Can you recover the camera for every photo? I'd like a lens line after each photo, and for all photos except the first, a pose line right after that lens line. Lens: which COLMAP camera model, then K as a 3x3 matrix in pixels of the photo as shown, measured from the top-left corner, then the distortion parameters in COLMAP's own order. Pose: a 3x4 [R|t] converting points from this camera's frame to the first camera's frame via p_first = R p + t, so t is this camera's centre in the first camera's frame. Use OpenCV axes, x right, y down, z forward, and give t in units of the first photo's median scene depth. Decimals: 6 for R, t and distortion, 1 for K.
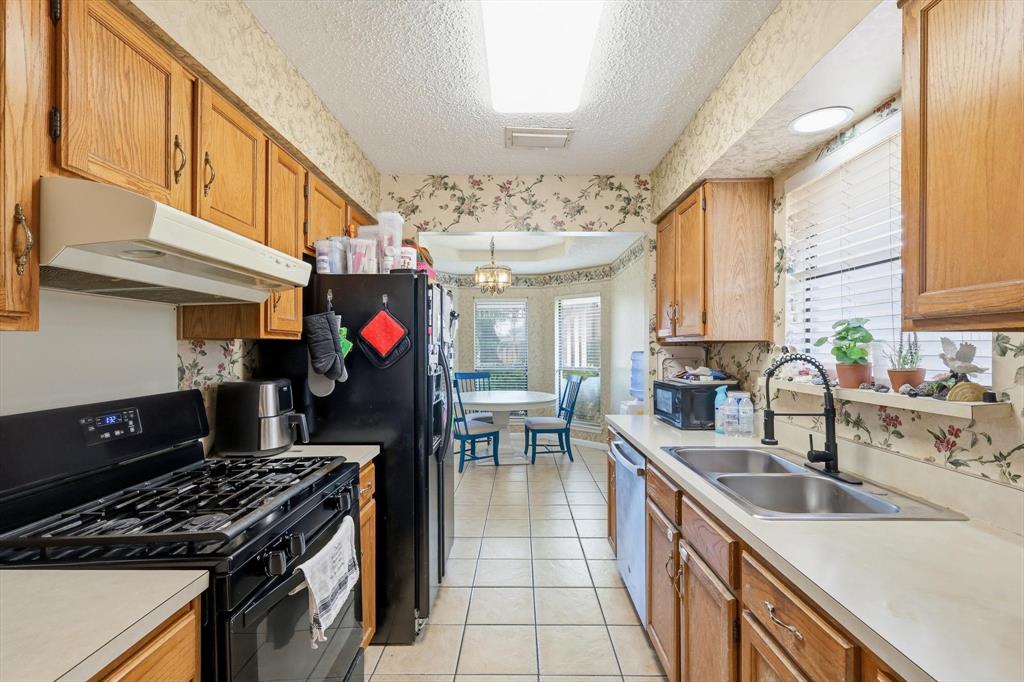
lens RADIAL K [[452.6, 0, 511.9], [0, 452.6, 345.1], [0, 0, 1]] dist [0.003307, -0.000321]
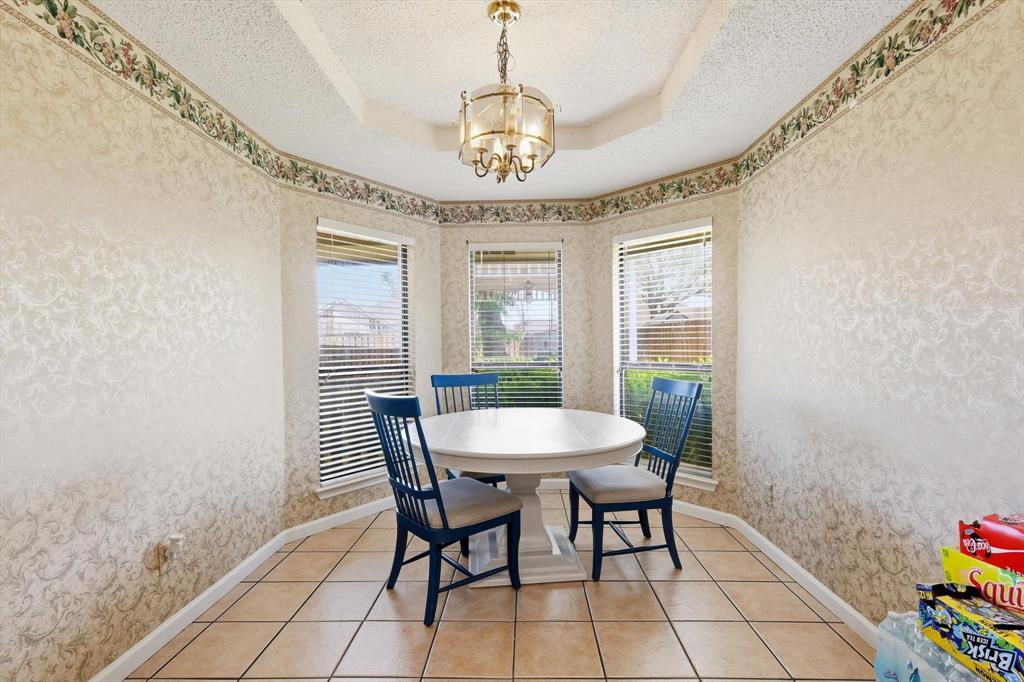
lens RADIAL K [[452.6, 0, 520.5], [0, 452.6, 345.2], [0, 0, 1]] dist [0.003307, -0.000321]
pose [[0.999898, -0.005180, 0.013342, -0.032605], [0.005034, 0.999927, 0.010960, 0.024119], [-0.013398, -0.010892, 0.999851, 0.547854]]
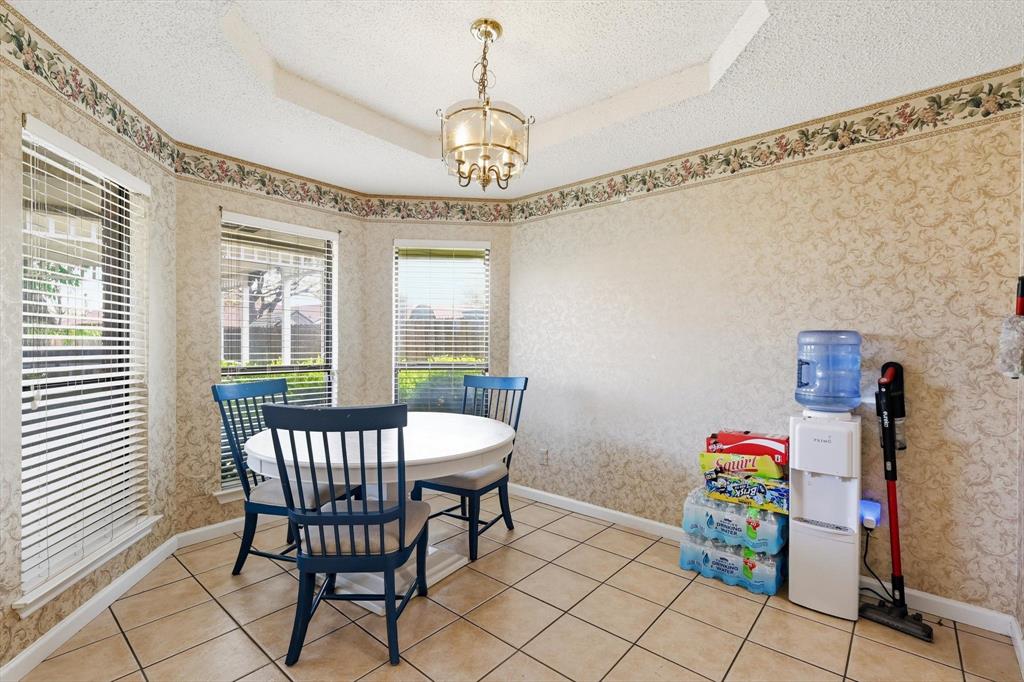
lens RADIAL K [[452.6, 0, 522.4], [0, 452.6, 344.5], [0, 0, 1]] dist [0.003307, -0.000321]
pose [[0.623401, 0.007208, 0.781869, -0.301800], [-0.013562, 0.999907, 0.001595, 0.025489], [-0.781785, -0.011598, 0.623440, 0.644624]]
